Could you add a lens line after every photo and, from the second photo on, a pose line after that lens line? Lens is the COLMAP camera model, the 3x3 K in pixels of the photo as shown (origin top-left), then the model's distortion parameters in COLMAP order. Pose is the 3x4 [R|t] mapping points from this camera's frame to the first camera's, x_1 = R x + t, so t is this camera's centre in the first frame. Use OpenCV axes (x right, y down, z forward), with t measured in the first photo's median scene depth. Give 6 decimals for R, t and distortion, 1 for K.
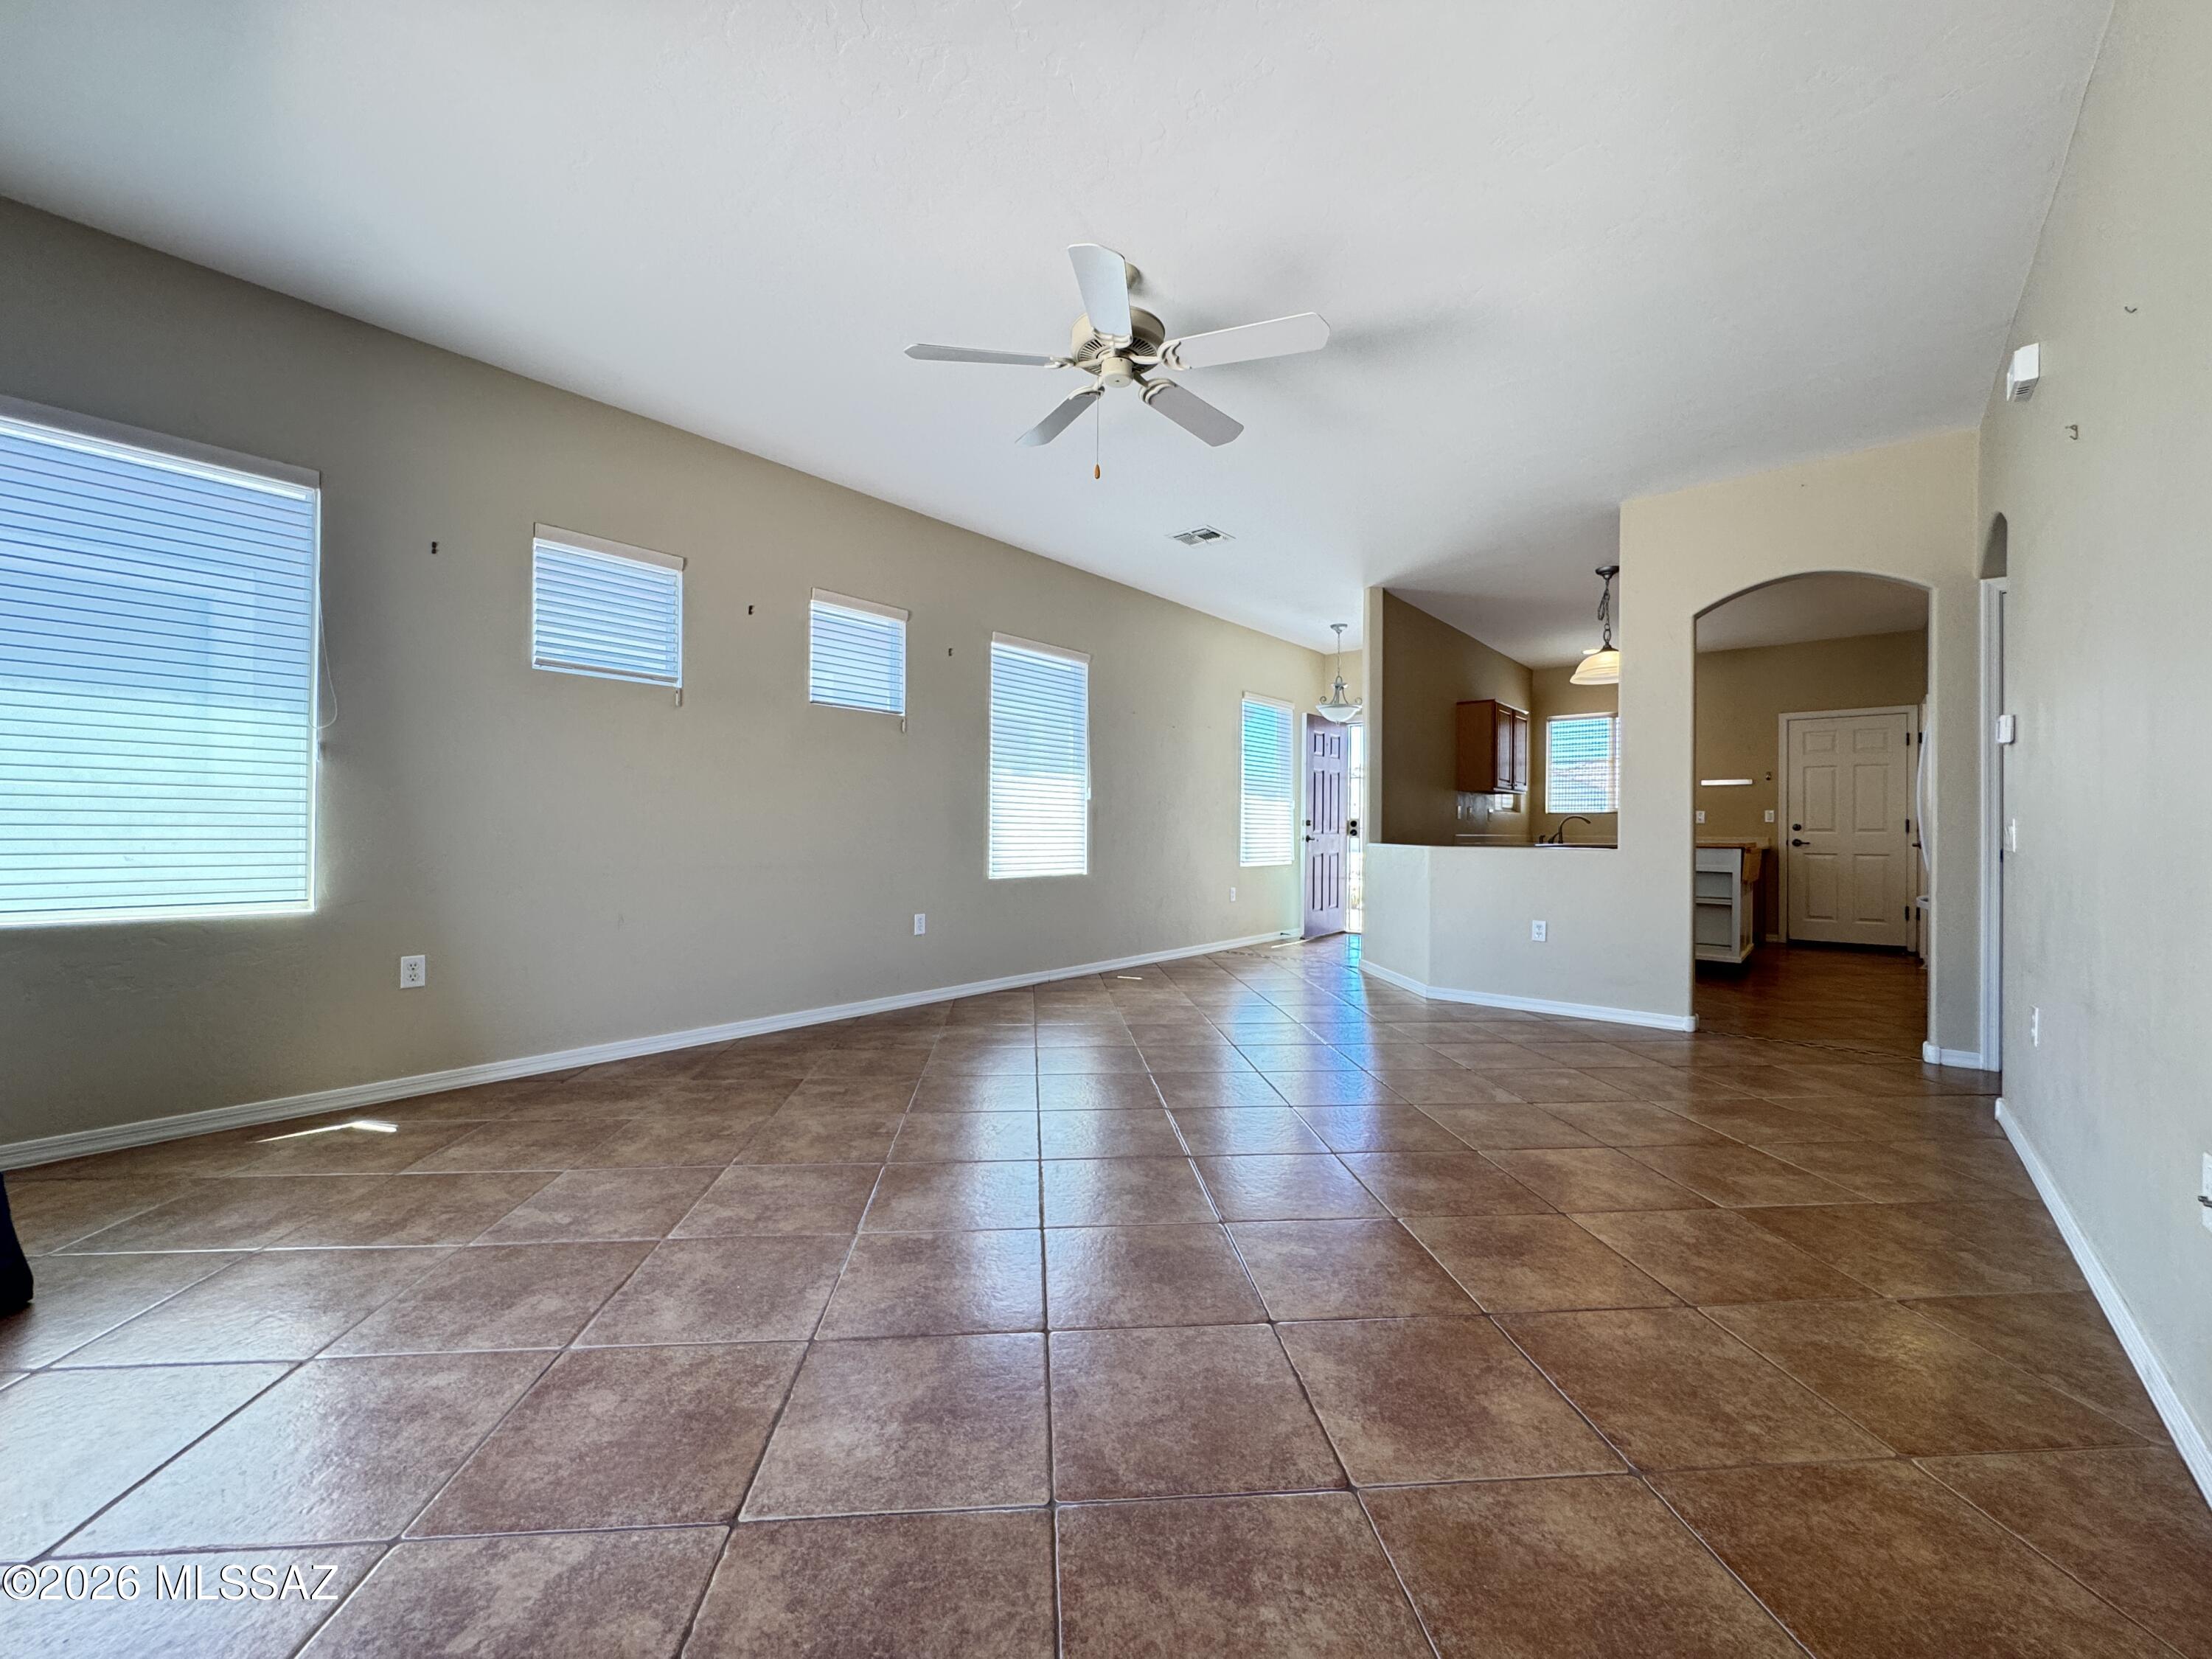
lens RADIAL K [[886.6, 0, 1106.0], [0, 886.6, 829.5], [0, 0, 1]] dist [-0.001867, 0.000013]
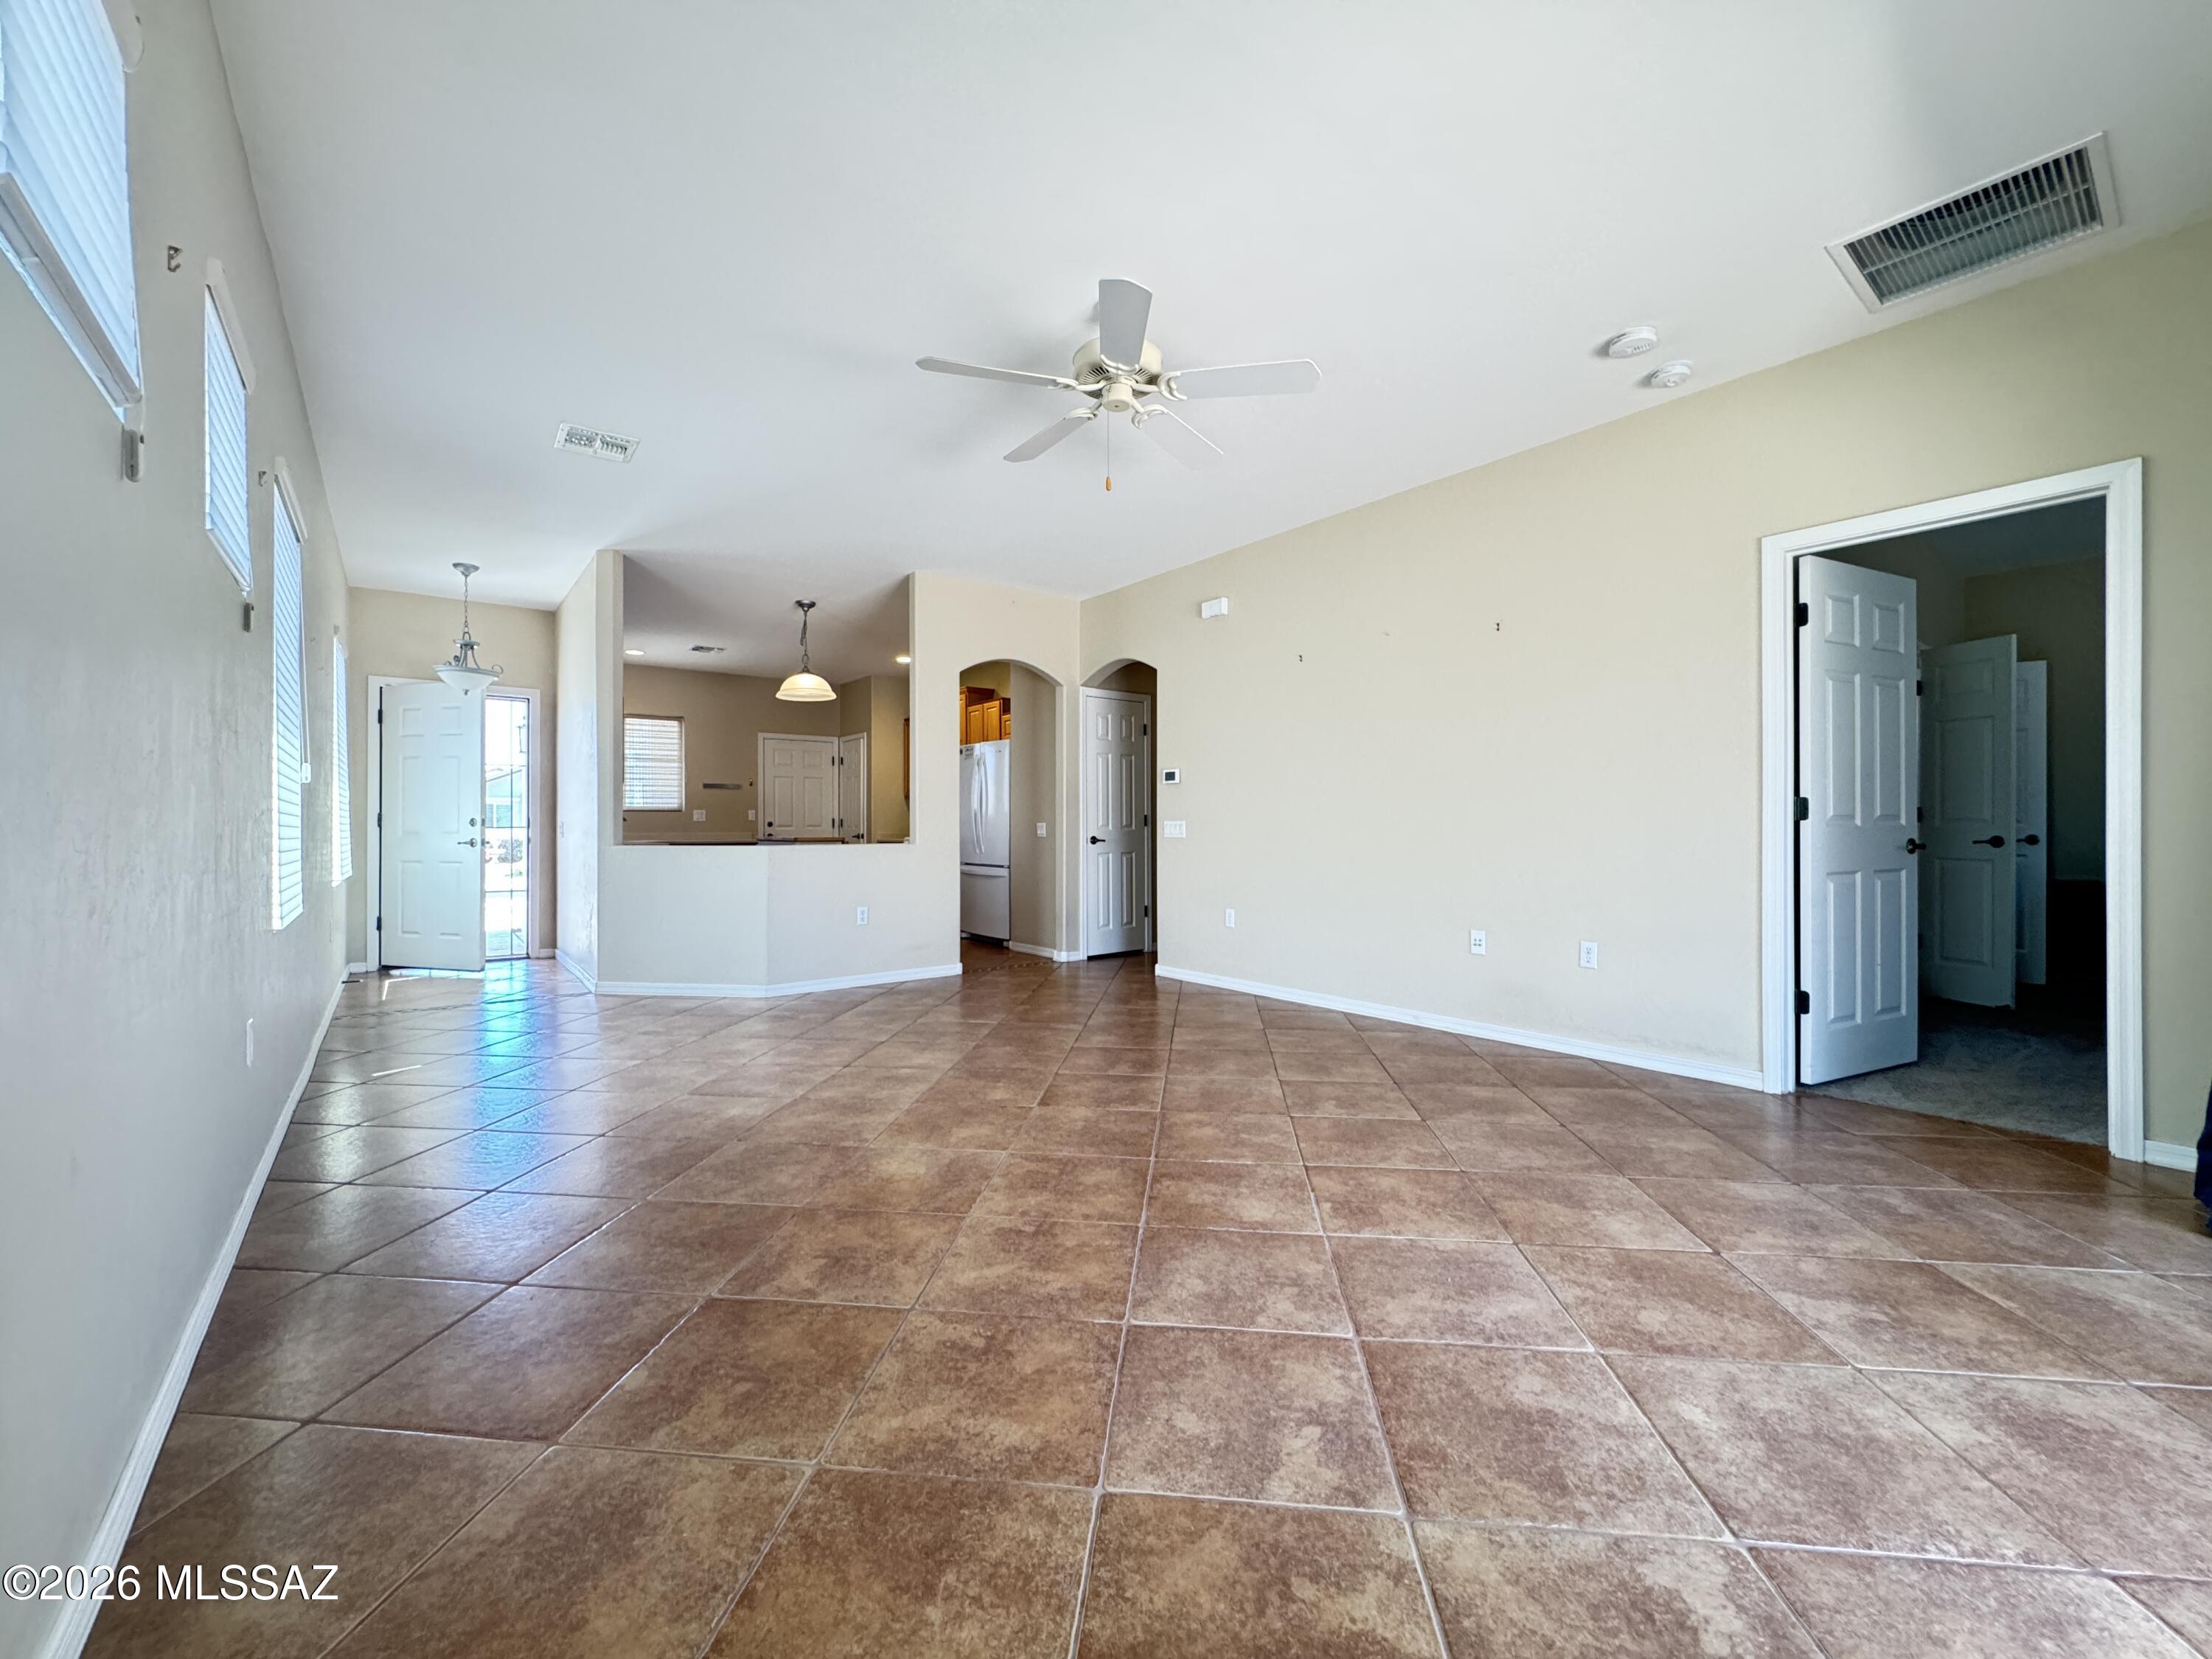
lens RADIAL K [[882.6, 0, 1106.0], [0, 882.6, 829.5], [0, 0, 1]] dist [-0.000093, 0.000048]
pose [[0.197806, -0.010528, 0.980185, -1.155860], [0.004400, 0.999942, 0.009853, -0.016827], [-0.980231, 0.002364, 0.197841, 0.915482]]
